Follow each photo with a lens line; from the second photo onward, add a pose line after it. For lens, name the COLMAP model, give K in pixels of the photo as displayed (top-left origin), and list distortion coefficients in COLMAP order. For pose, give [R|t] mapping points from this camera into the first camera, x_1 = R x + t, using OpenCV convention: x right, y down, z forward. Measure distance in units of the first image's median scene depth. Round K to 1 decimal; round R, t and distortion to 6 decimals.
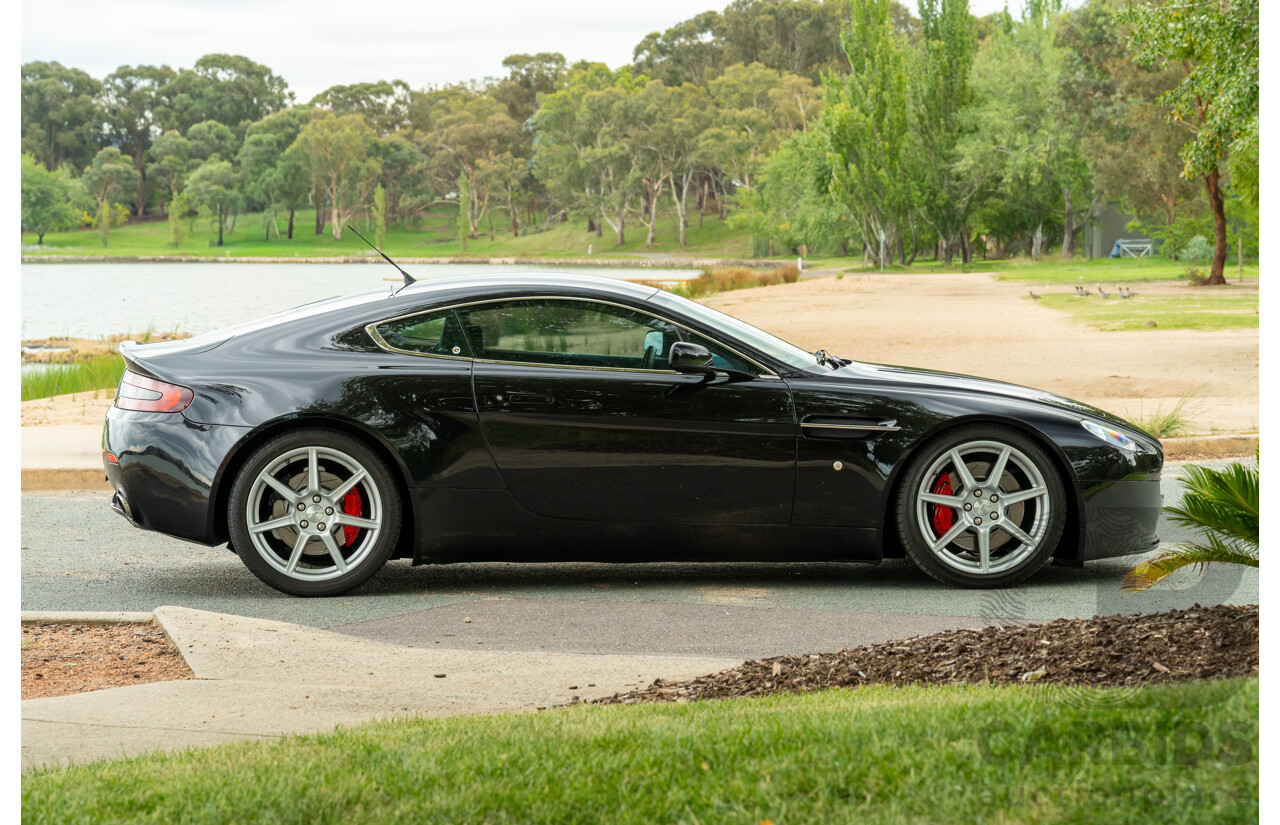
lens RADIAL K [[2745.0, 0, 831.2], [0, 2745.0, 409.7], [0, 0, 1]] dist [-0.004572, 0.189041]
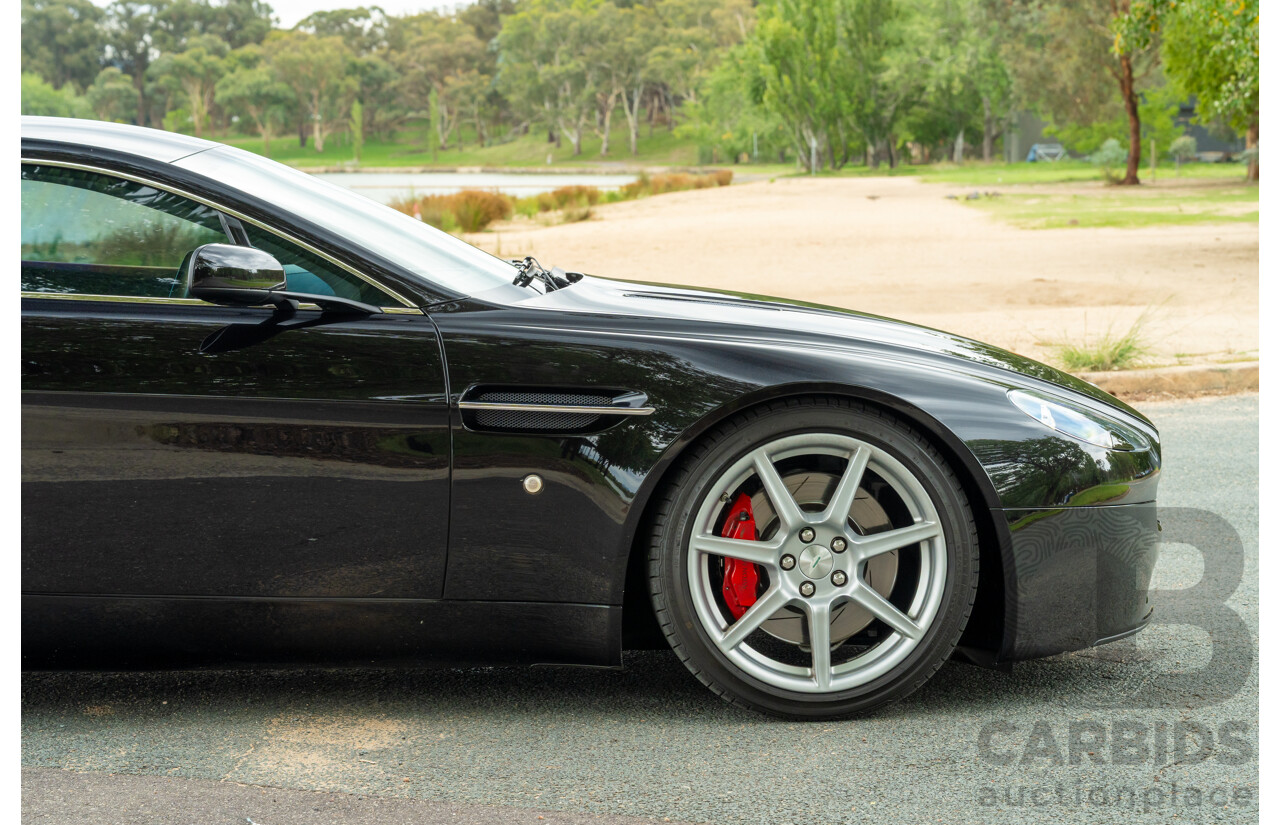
lens RADIAL K [[5372.7, 0, 640.0], [0, 5372.7, 412.5], [0, 0, 1]] dist [0.001932, 1.375452]
pose [[0.999724, -0.006590, 0.022552, -0.100073], [0.006430, 0.999954, 0.007144, 0.027024], [-0.022598, -0.006997, 0.999720, -1.123697]]
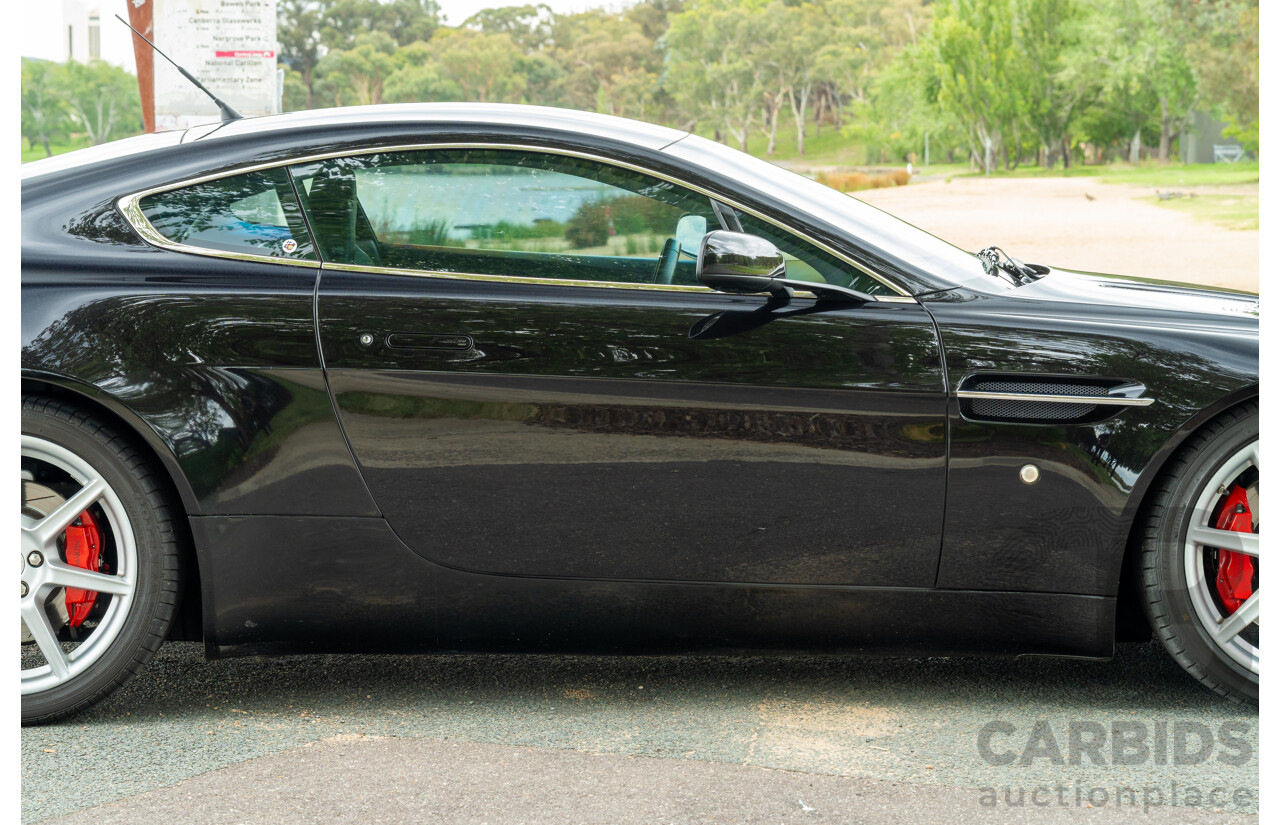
lens RADIAL K [[5362.3, 0, 640.0], [0, 5362.3, 412.5], [0, 0, 1]] dist [0.136940, 0.713279]
pose [[0.997538, 0.003952, -0.070021, 0.031063], [-0.003313, 0.999952, 0.009232, 0.022918], [0.070054, -0.008977, 0.997503, -1.114748]]
